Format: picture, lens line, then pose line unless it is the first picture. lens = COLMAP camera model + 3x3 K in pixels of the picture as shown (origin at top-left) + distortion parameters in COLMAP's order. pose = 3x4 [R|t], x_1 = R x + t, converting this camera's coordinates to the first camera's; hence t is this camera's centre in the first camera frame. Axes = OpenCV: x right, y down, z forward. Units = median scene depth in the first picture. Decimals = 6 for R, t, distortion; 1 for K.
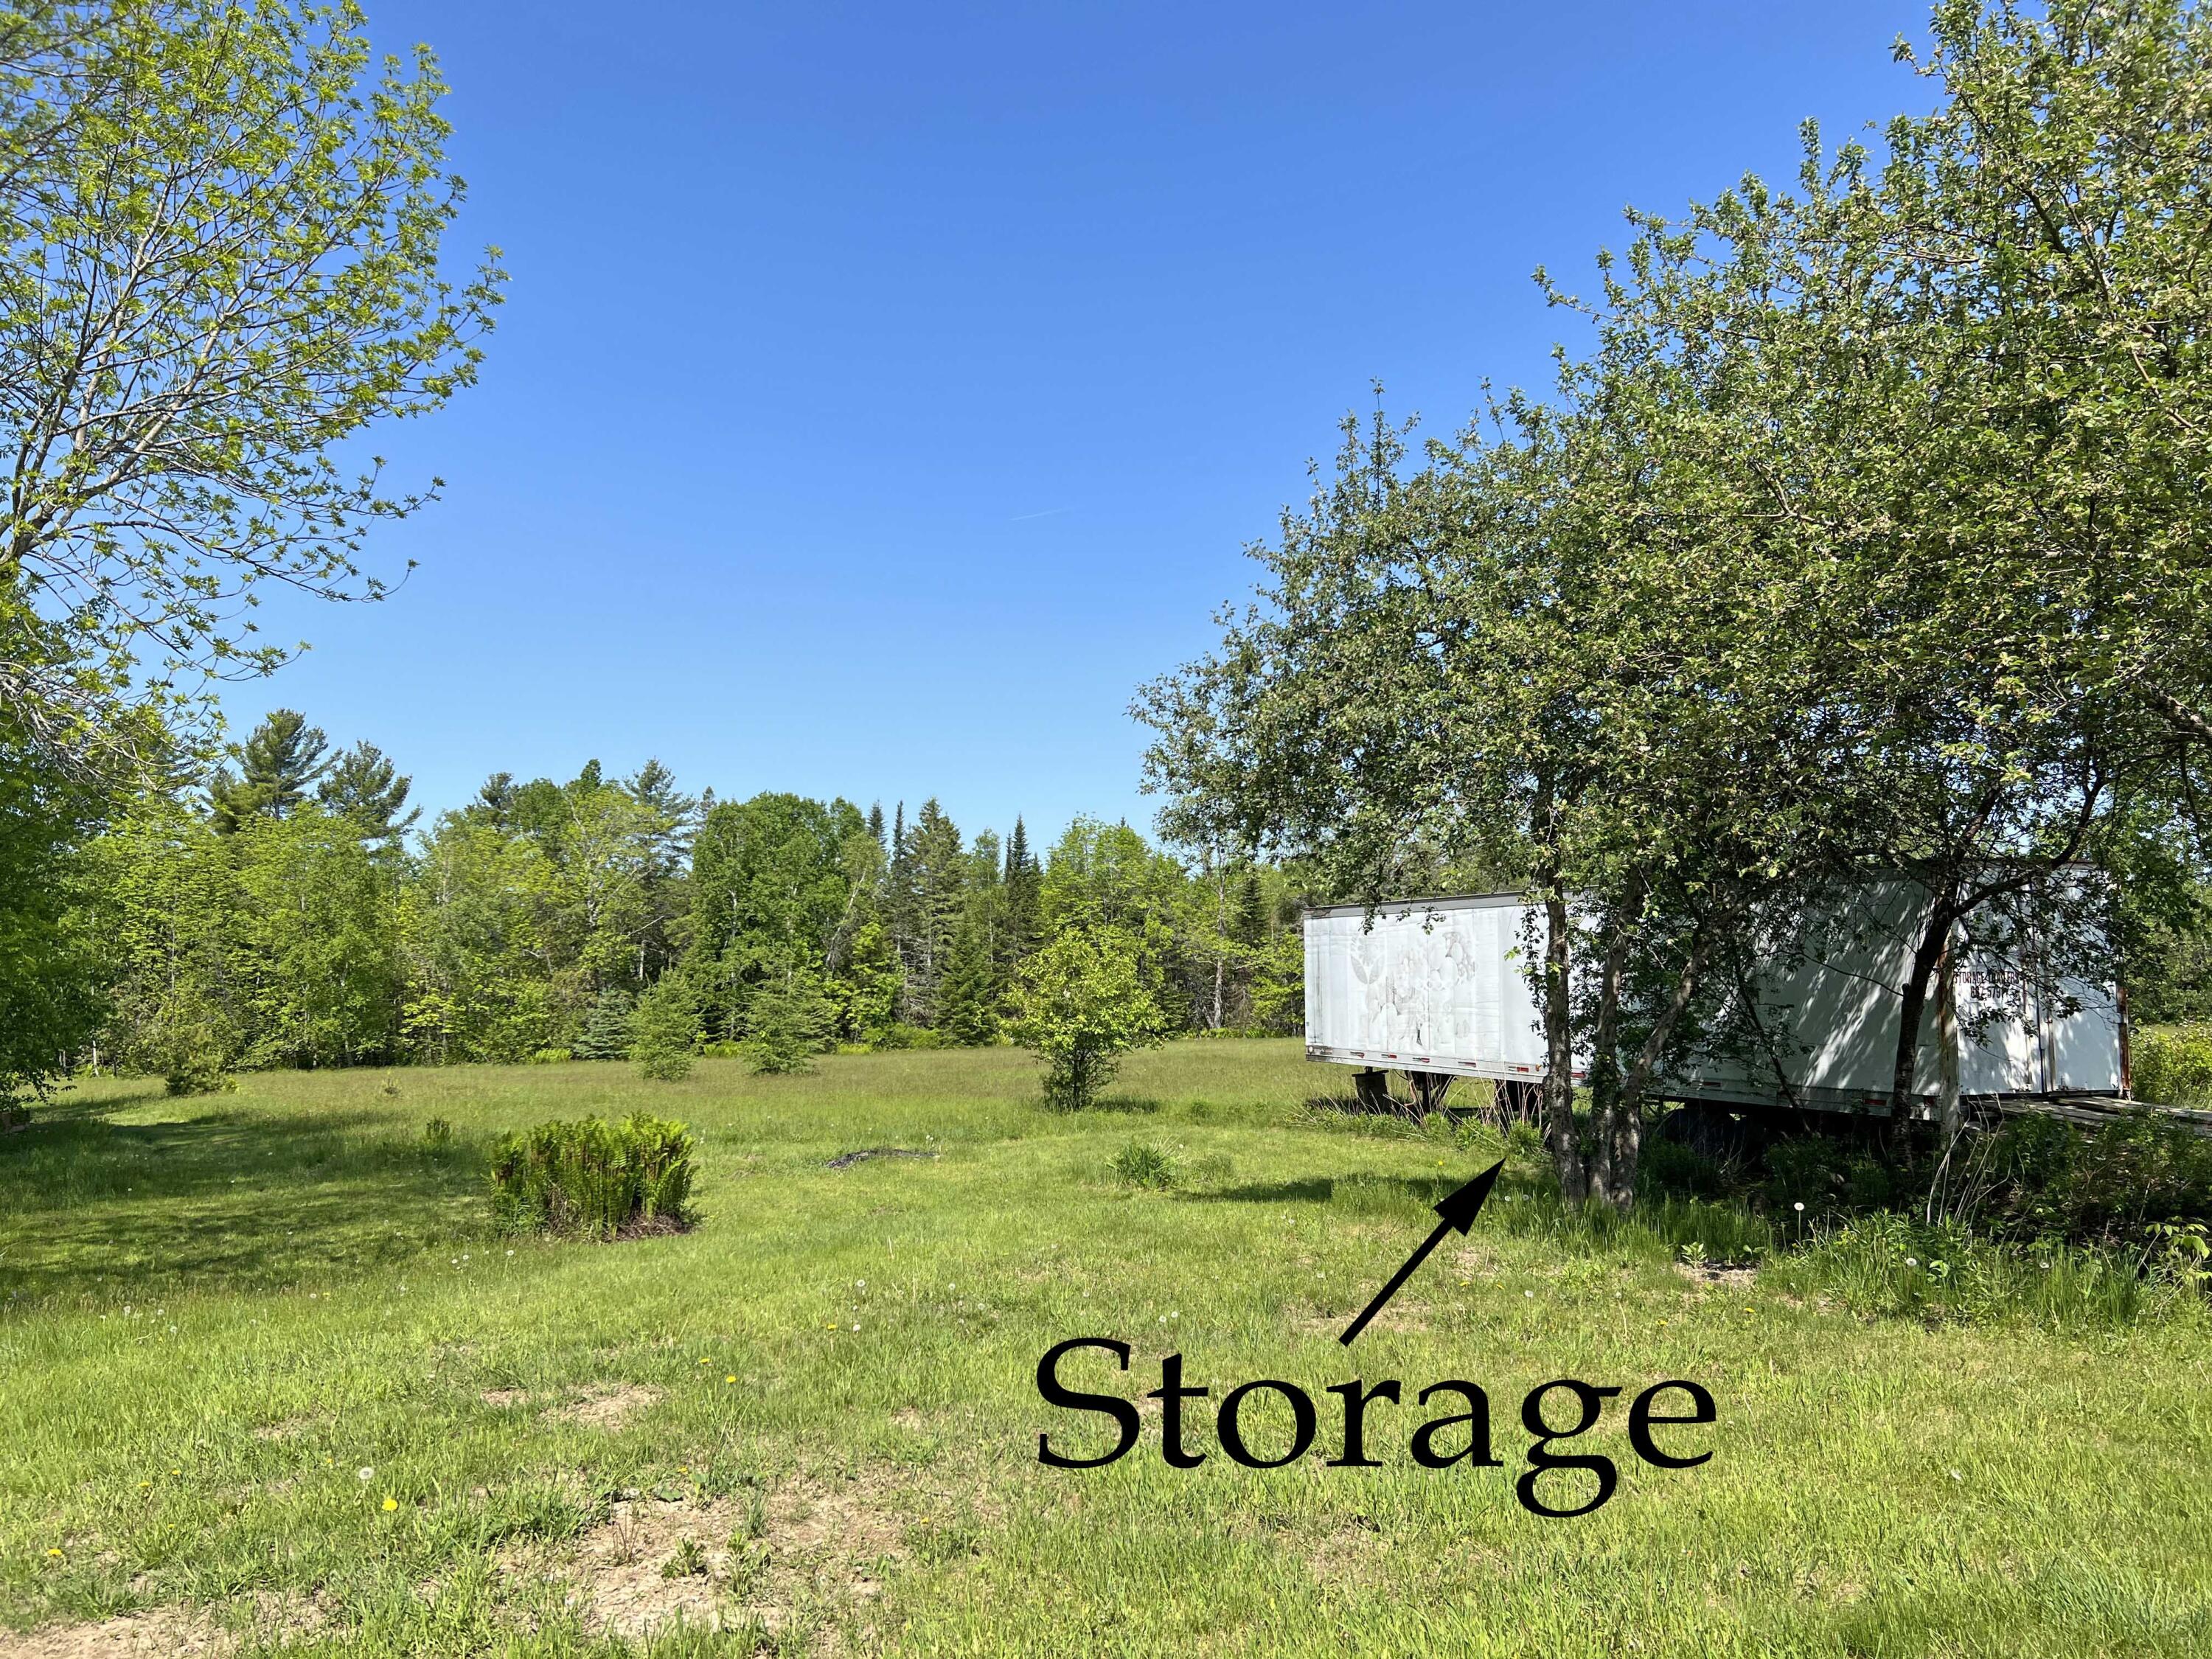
lens RADIAL K [[1681.2, 0, 1105.8], [0, 1681.2, 836.1], [0, 0, 1]] dist [0.009244, -0.002763]
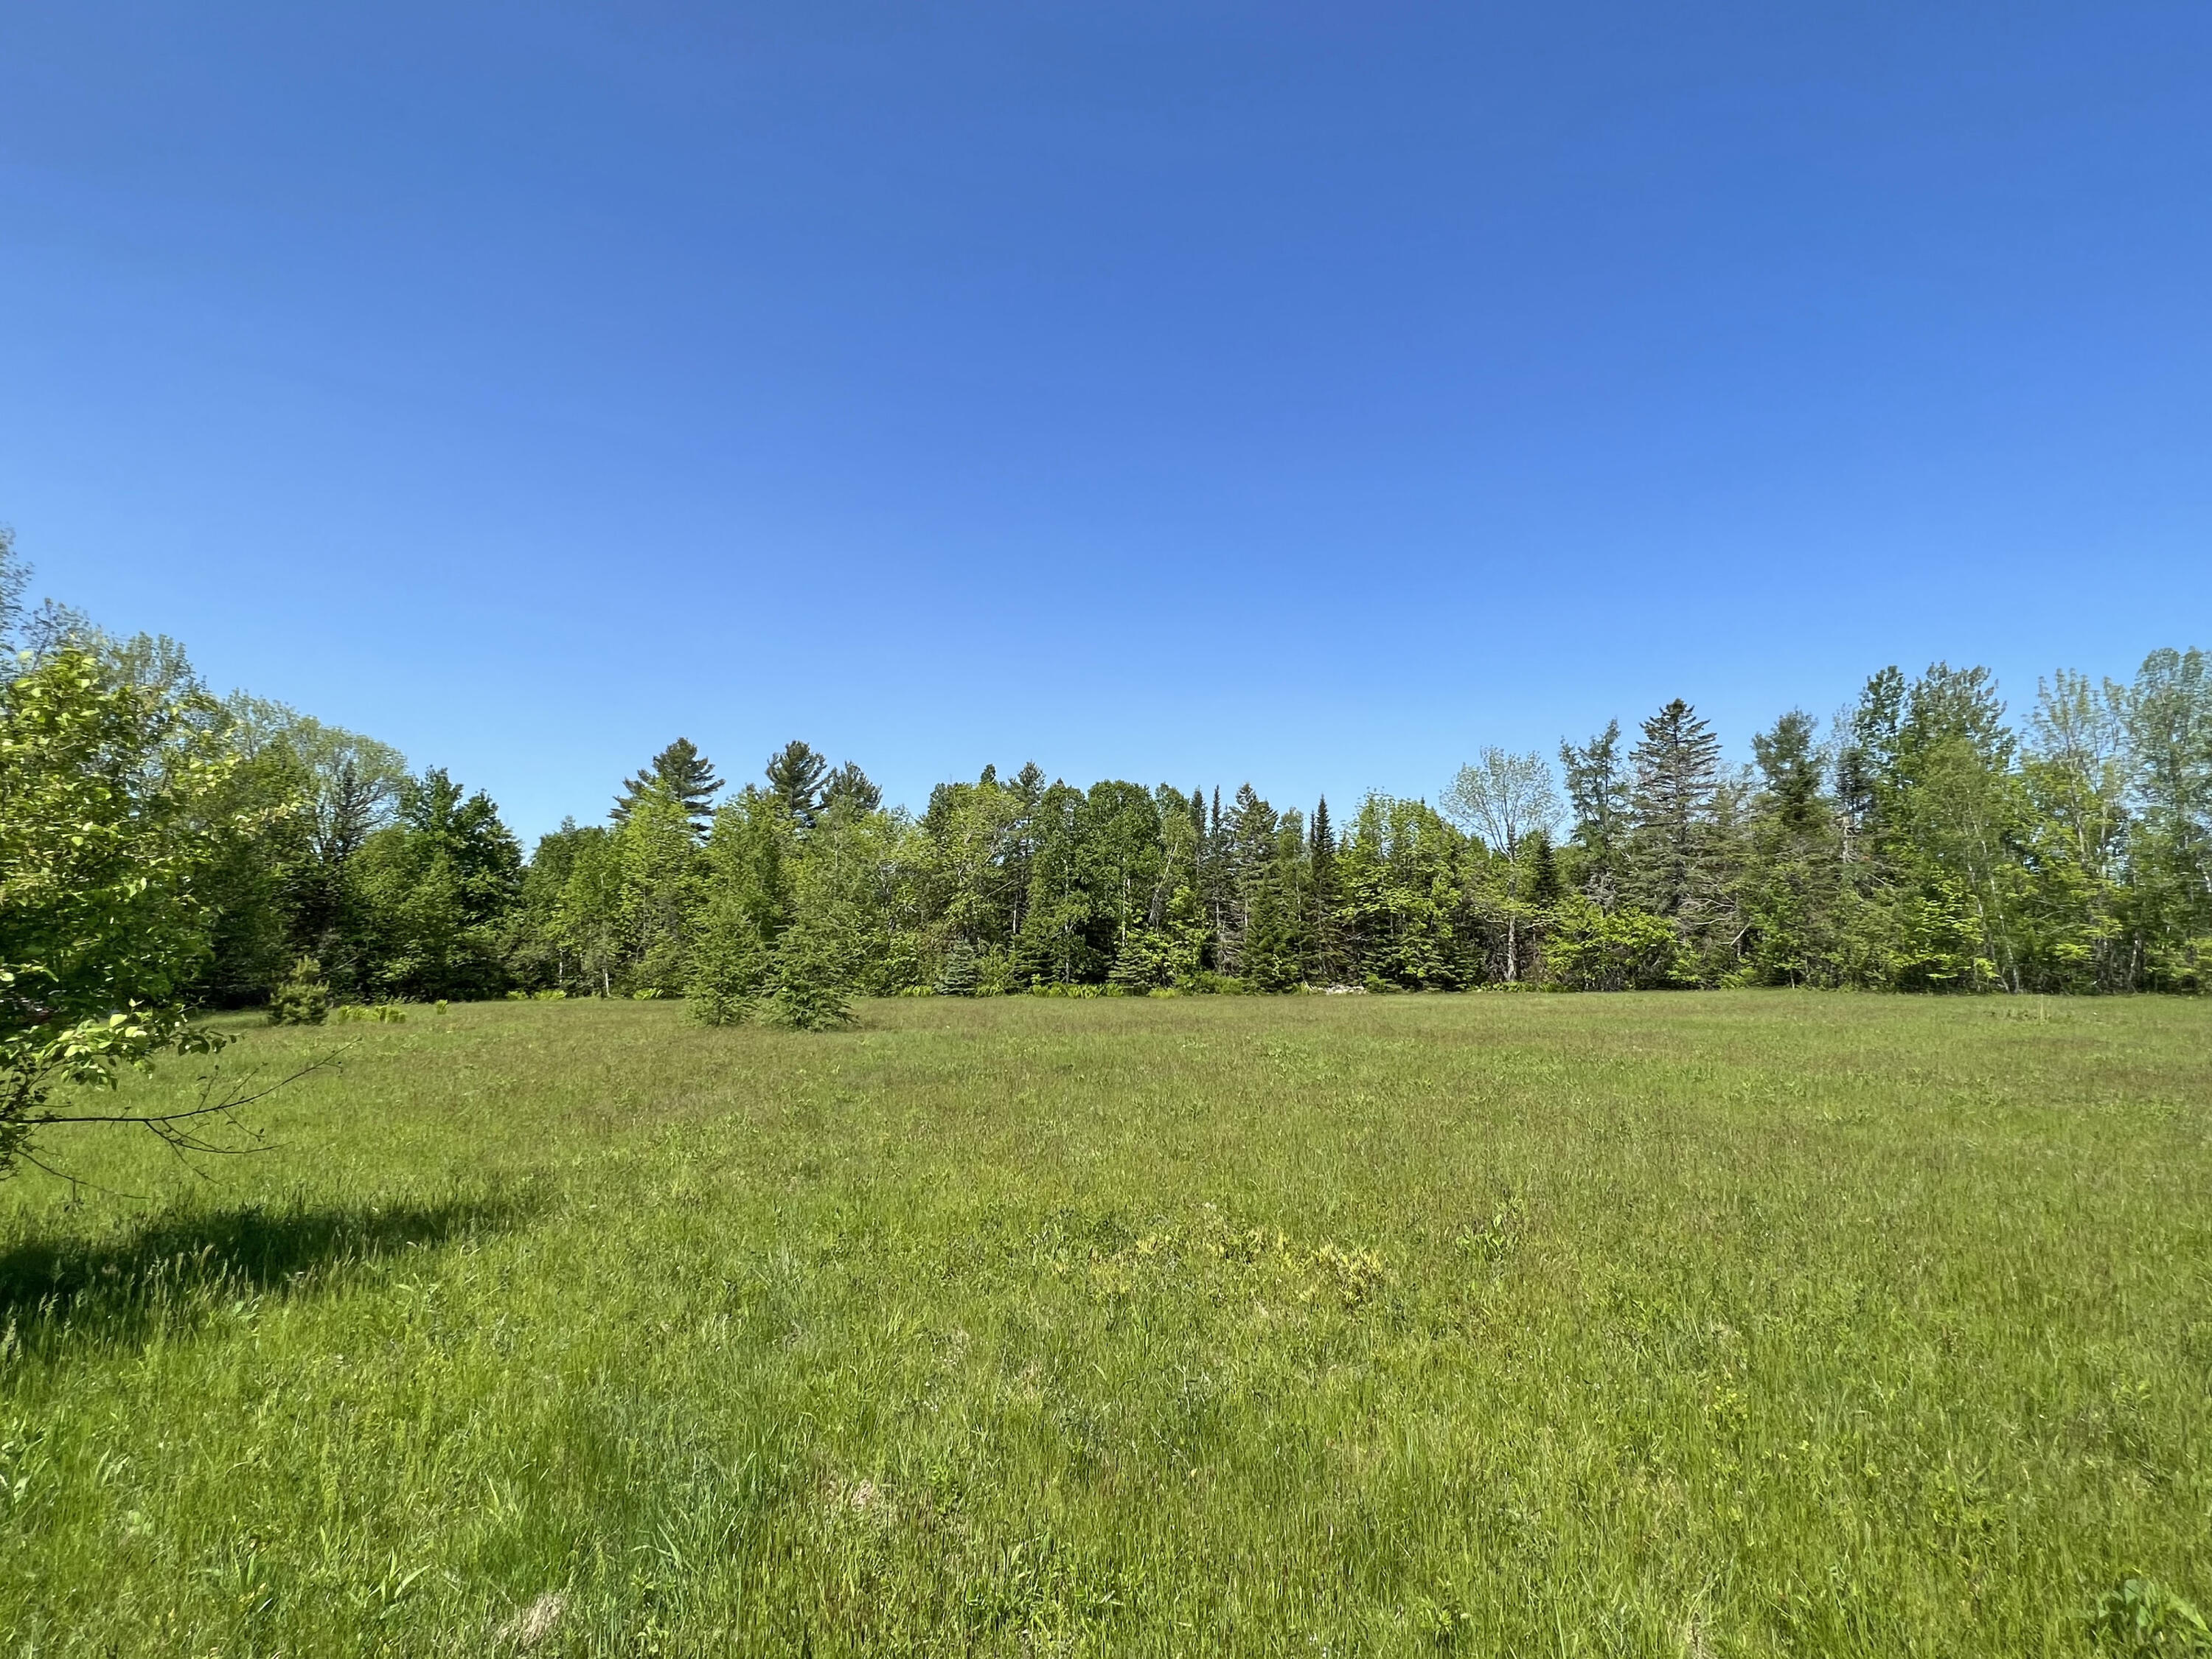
lens RADIAL K [[1031.1, 0, 1107.9], [0, 1031.1, 821.1], [0, 0, 1]] dist [-0.003336, -0.000061]
pose [[0.934736, -0.031896, -0.353908, 0.064996], [0.019149, 0.999038, -0.039461, 0.032423], [0.354826, 0.030109, 0.934448, 0.290817]]
